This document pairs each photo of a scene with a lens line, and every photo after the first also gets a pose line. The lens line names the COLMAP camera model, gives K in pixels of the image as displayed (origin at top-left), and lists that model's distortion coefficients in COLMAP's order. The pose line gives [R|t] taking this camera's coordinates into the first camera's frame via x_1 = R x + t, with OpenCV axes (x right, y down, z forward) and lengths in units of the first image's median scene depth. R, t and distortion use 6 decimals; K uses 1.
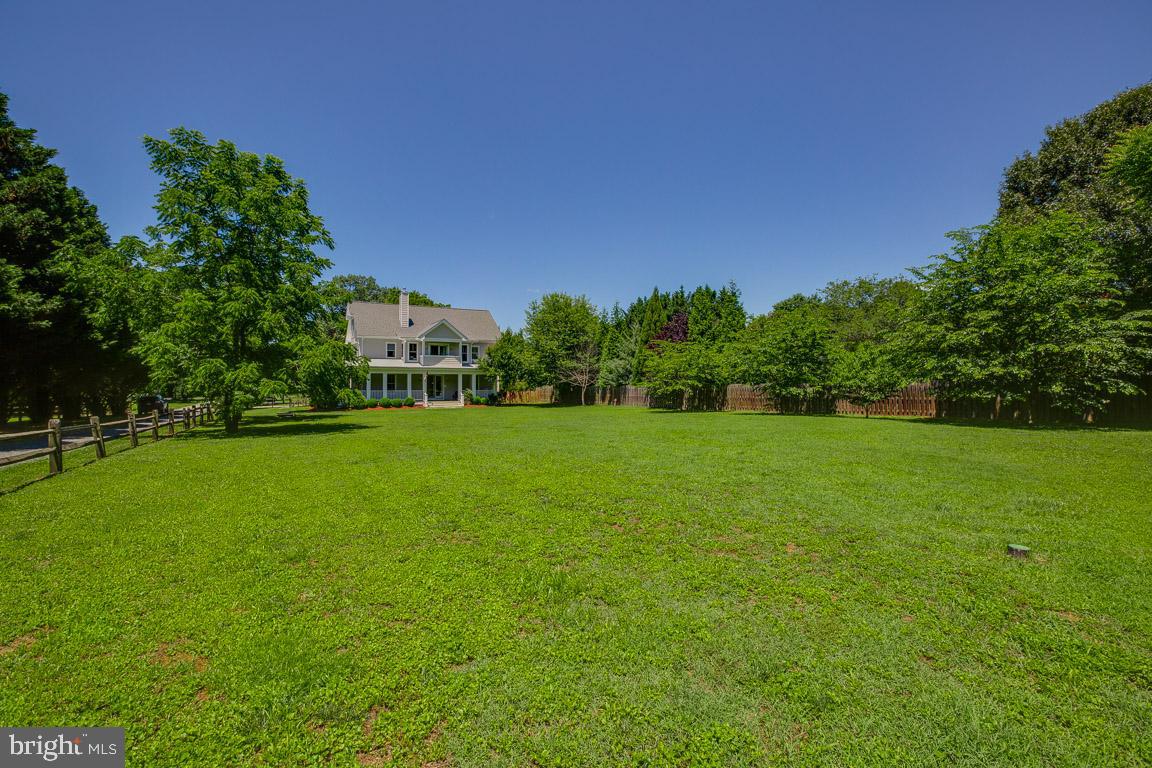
lens RADIAL K [[528.2, 0, 576.1], [0, 528.2, 383.8], [0, 0, 1]] dist [-0.022873, 0.003369]
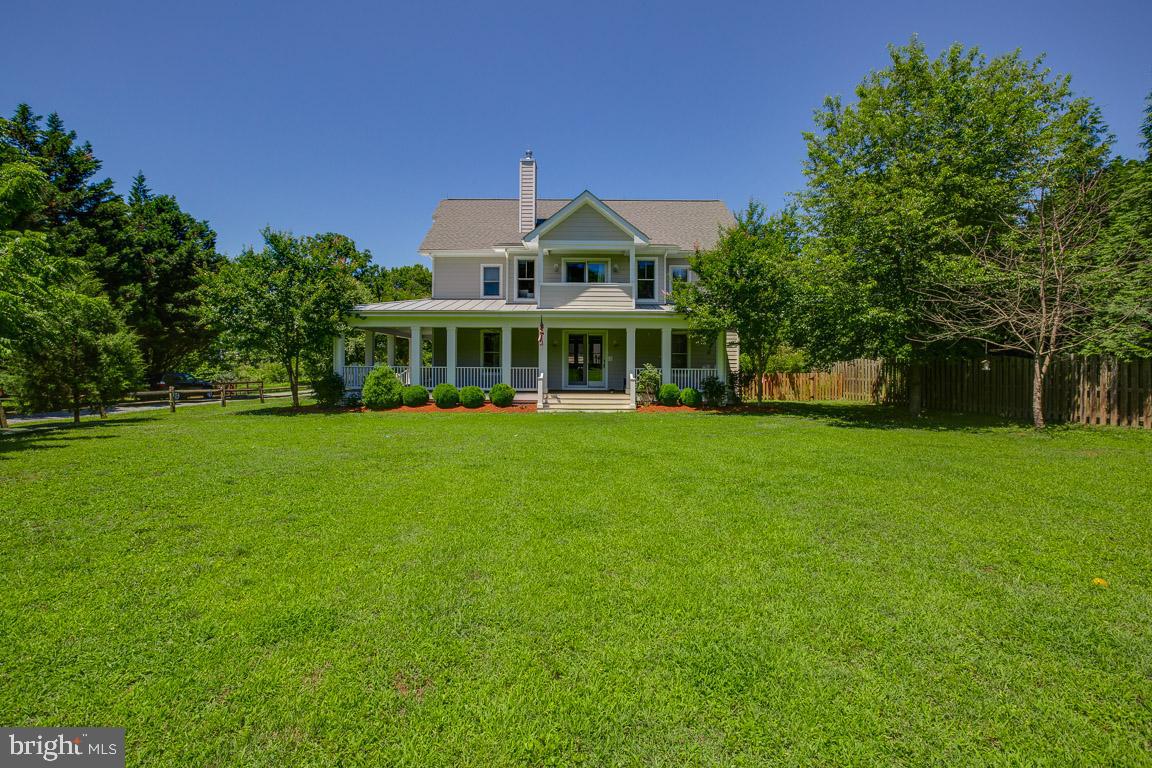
lens RADIAL K [[528.2, 0, 580.7], [0, 528.2, 365.5], [0, 0, 1]] dist [-0.022873, 0.003369]
pose [[0.874633, 0.003050, -0.484776, -0.057182], [-0.004318, 0.999990, -0.001499, 0.011248], [0.484767, 0.003404, 0.874637, 0.633231]]
